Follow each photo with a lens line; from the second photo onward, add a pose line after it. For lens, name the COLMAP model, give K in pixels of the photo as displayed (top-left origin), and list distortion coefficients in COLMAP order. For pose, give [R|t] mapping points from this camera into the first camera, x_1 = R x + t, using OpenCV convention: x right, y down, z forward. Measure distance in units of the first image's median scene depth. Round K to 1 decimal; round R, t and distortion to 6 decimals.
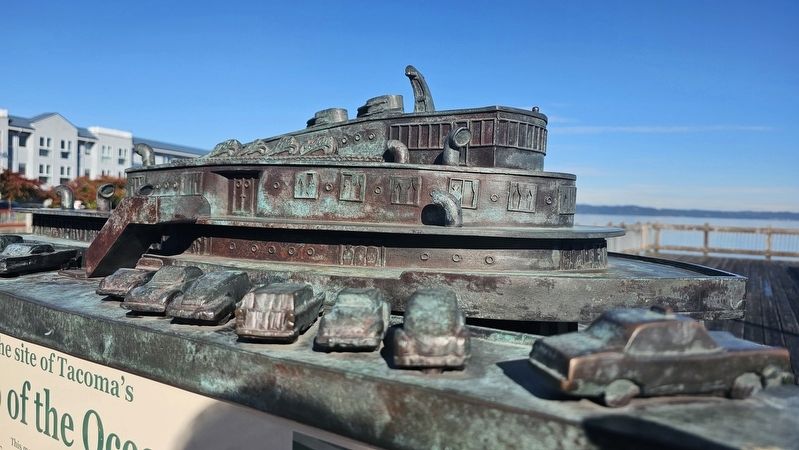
lens RADIAL K [[532.0, 0, 397.4], [0, 532.0, 223.3], [0, 0, 1]] dist [0.011237, -0.000710]
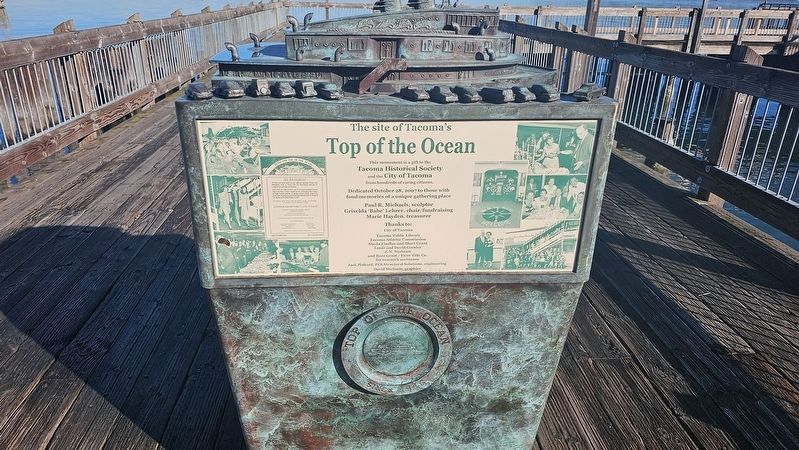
lens RADIAL K [[532.0, 0, 388.4], [0, 532.0, 219.8], [0, 0, 1]] dist [0.011237, -0.000710]
pose [[0.798754, -0.246154, 0.548999, -1.832661], [0.018970, 0.922328, 0.385942, -0.278507], [-0.601359, -0.297858, 0.741383, -0.884550]]
